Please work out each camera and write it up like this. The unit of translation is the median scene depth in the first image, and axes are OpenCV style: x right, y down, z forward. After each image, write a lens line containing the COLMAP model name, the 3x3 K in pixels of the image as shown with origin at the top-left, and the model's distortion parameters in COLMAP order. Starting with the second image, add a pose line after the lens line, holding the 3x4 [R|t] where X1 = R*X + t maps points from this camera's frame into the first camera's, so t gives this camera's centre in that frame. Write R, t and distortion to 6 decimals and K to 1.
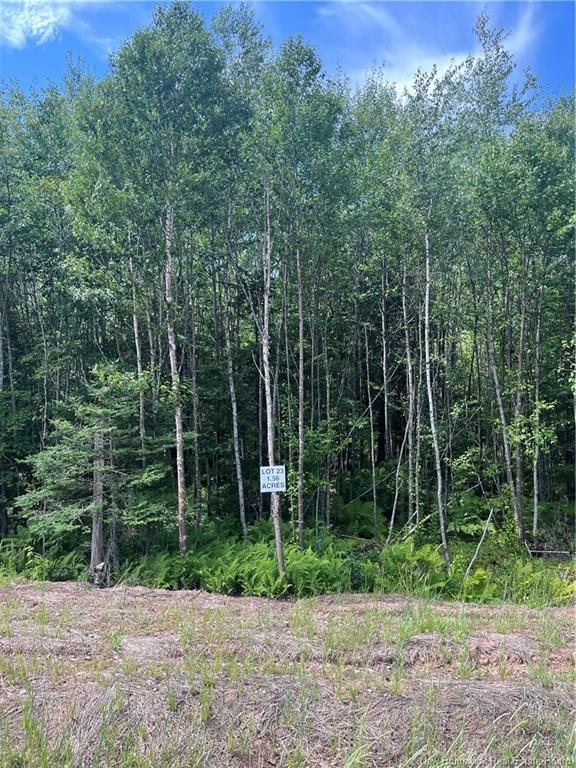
lens RADIAL K [[573.6, 0, 280.5], [0, 573.6, 377.0], [0, 0, 1]] dist [0.024418, -0.018970]
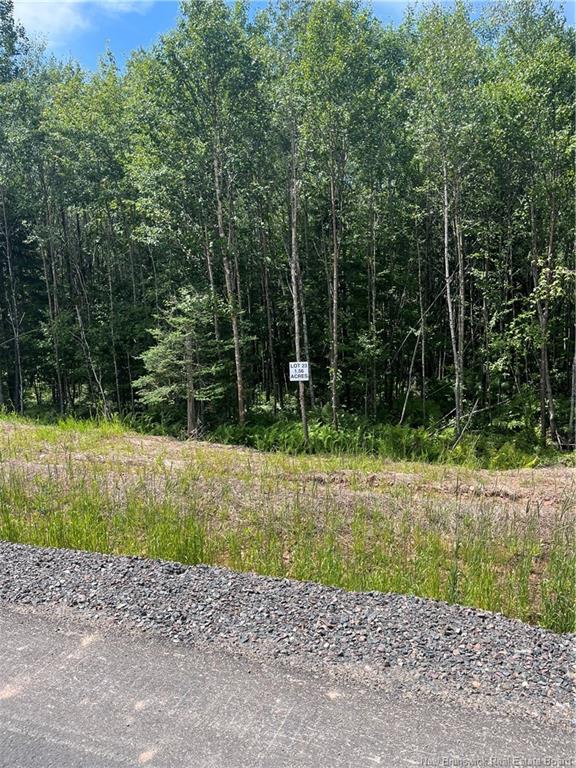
lens RADIAL K [[573.6, 0, 290.5], [0, 573.6, 391.9], [0, 0, 1]] dist [0.024418, -0.018970]
pose [[0.959160, 0.028967, -0.281378, 0.335096], [0.021162, 0.984607, 0.173498, -0.006371], [0.282072, -0.172367, 0.943782, -0.262023]]
